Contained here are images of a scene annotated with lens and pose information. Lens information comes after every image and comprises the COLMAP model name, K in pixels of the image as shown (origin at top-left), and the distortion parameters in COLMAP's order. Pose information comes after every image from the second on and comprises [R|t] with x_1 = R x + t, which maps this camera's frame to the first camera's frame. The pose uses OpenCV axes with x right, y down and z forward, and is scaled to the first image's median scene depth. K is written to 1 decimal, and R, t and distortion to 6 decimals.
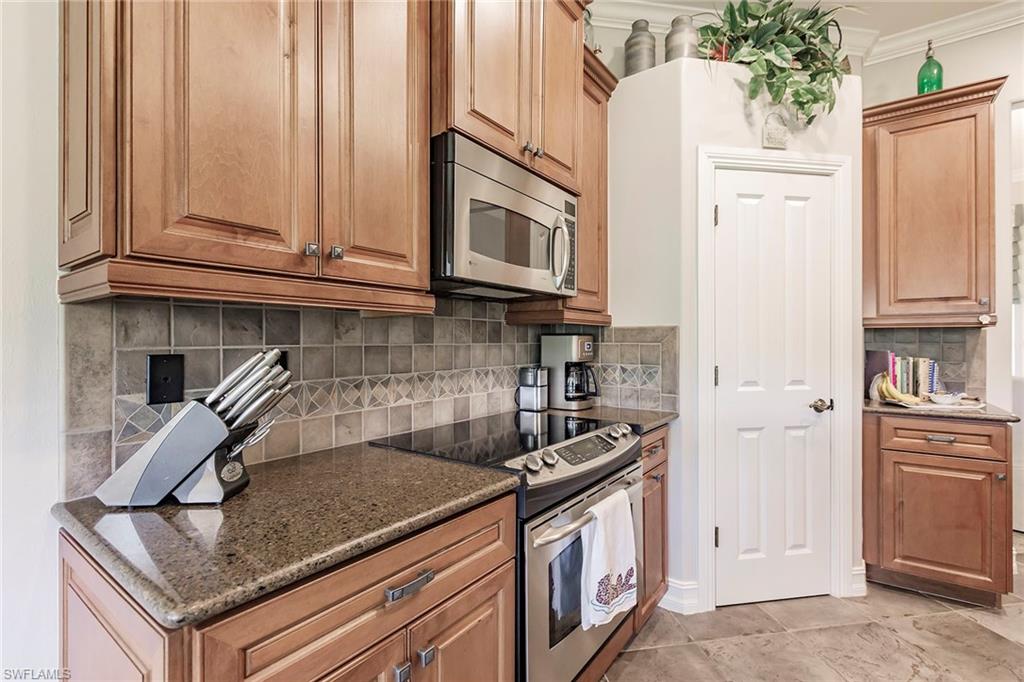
lens RADIAL K [[467.3, 0, 521.4], [0, 467.3, 341.2], [0, 0, 1]] dist [0.006170, -0.001618]
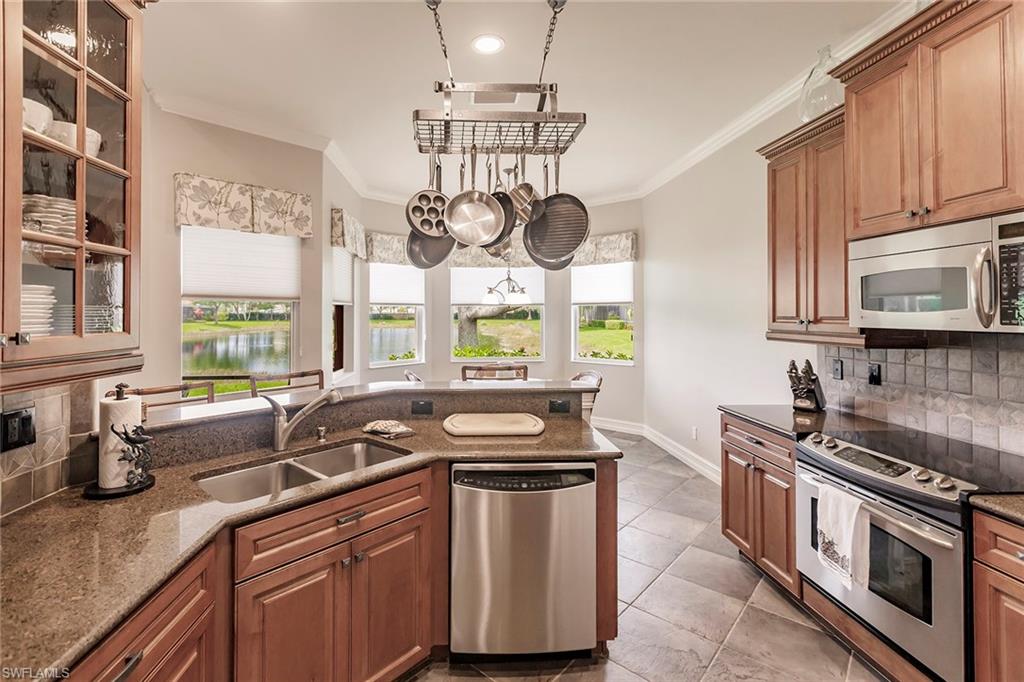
lens RADIAL K [[467.3, 0, 465.2], [0, 467.3, 311.3], [0, 0, 1]] dist [0.006170, -0.001618]
pose [[-0.809769, 0.000394, -0.586749, 1.181276], [0.006307, 0.999948, -0.008033, -0.113691], [0.586715, -0.010205, -0.809729, 0.929909]]
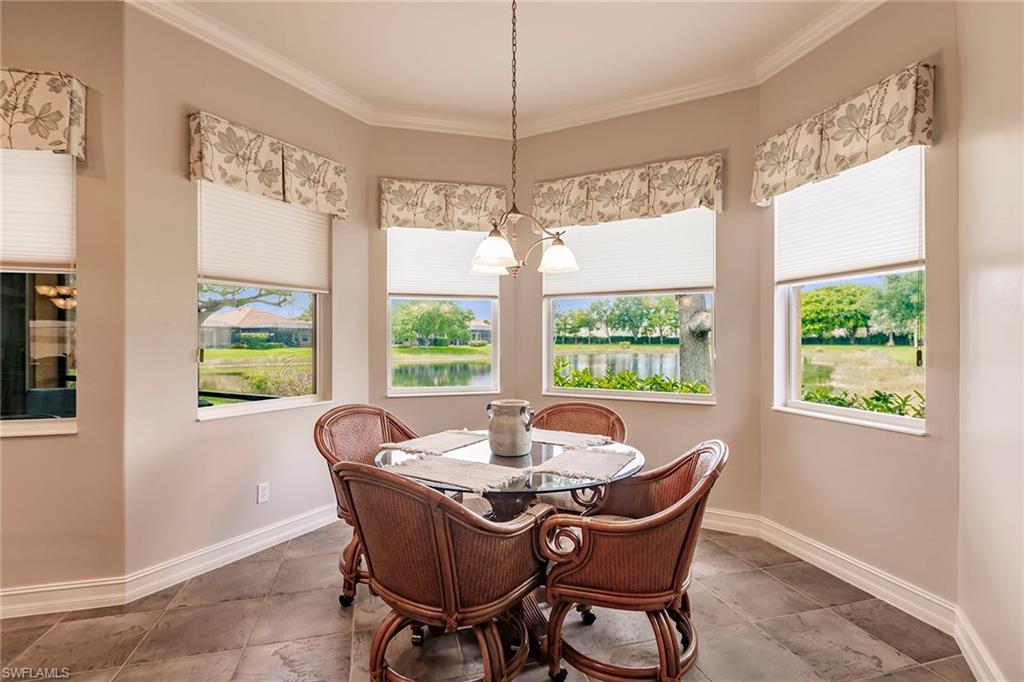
lens RADIAL K [[492.2, 0, 512.6], [0, 492.2, 340.9], [0, 0, 1]] dist [0.001821, -0.000498]
pose [[-0.994998, 0.000584, -0.099892, -0.218831], [0.000377, 0.999998, 0.002093, -0.017655], [0.099893, 0.002045, -0.994996, 0.255571]]
